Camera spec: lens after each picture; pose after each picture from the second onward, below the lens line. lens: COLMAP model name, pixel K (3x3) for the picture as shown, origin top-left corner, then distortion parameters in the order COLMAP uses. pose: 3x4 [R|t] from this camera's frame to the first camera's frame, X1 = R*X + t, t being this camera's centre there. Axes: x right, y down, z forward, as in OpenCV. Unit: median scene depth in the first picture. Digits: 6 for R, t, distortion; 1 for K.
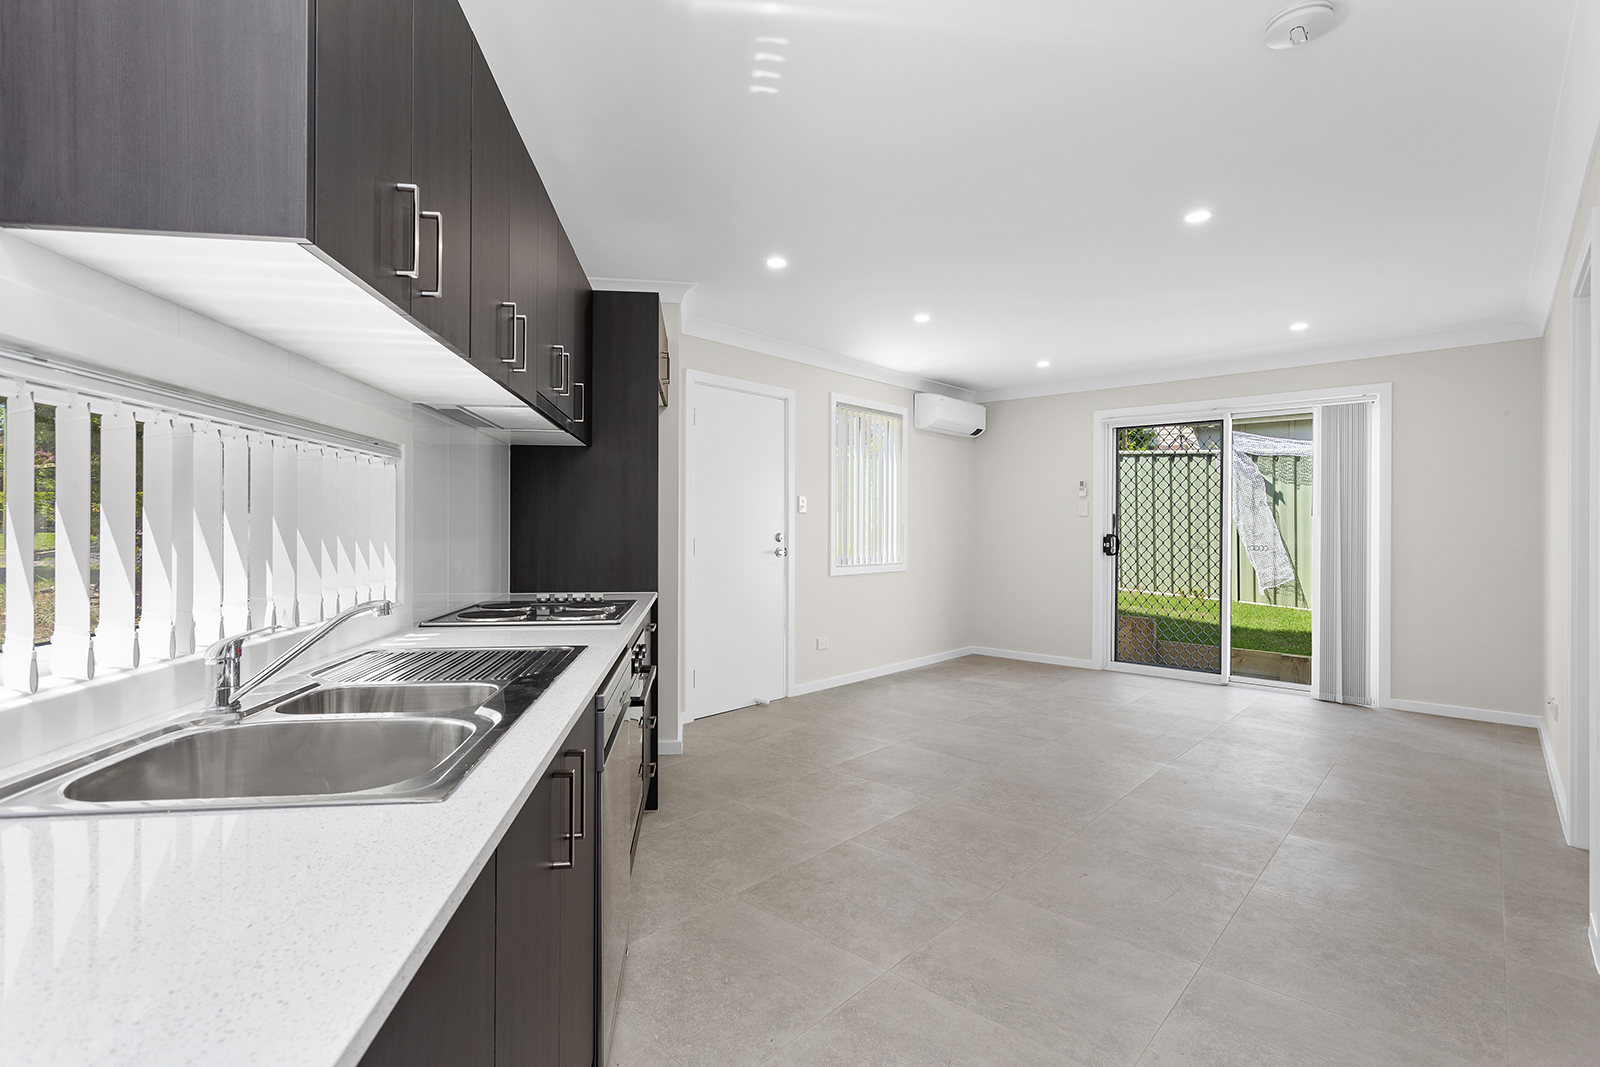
lens RADIAL K [[763.3, 0, 785.0], [0, 763.3, 526.7], [0, 0, 1]] dist [0.003293, 0.000967]
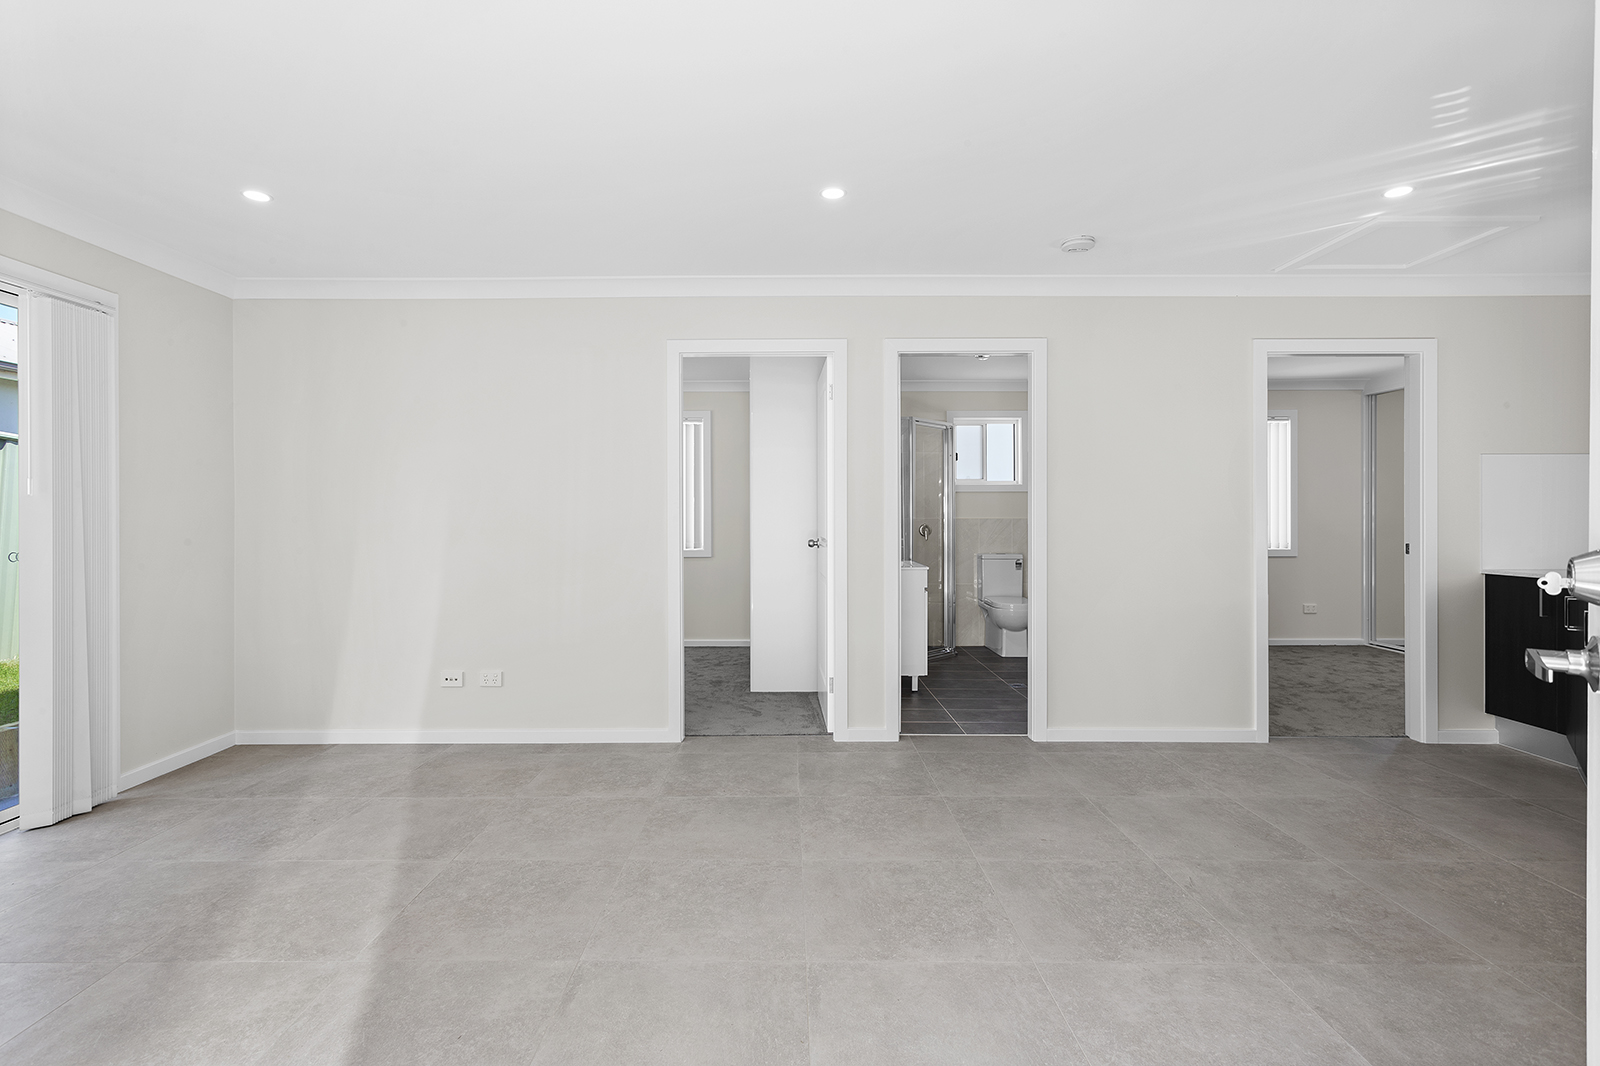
lens RADIAL K [[762.3, 0, 786.0], [0, 762.3, 520.3], [0, 0, 1]] dist [0.000438, 0.000521]
pose [[-0.675586, -0.004541, 0.737267, -0.067142], [-0.000595, 0.999984, 0.005614, 0.000771], [-0.737281, 0.003354, -0.675578, 0.901992]]
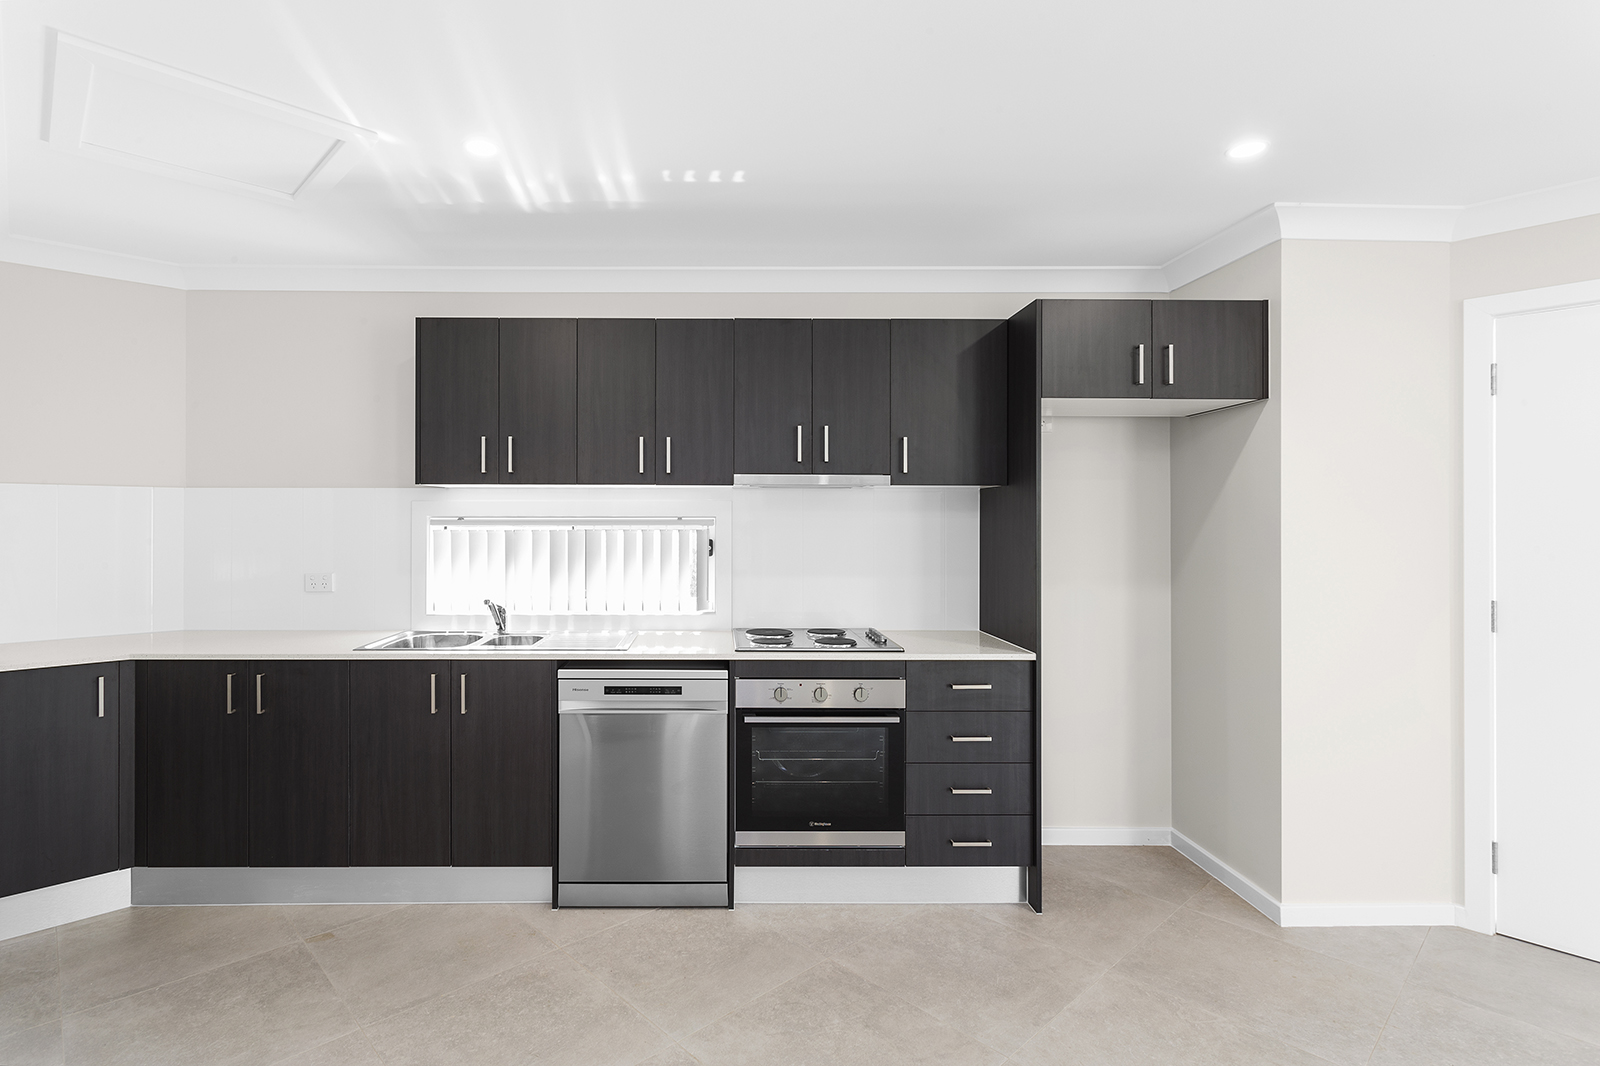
lens RADIAL K [[792.2, 0, 717.3], [0, 792.2, 516.5], [0, 0, 1]] dist [0.003166, 0.000901]
pose [[-0.105832, -0.009371, -0.994340, 0.409774], [-0.002854, 0.999954, -0.009120, -0.030722], [0.994380, 0.001873, -0.105854, 0.412303]]
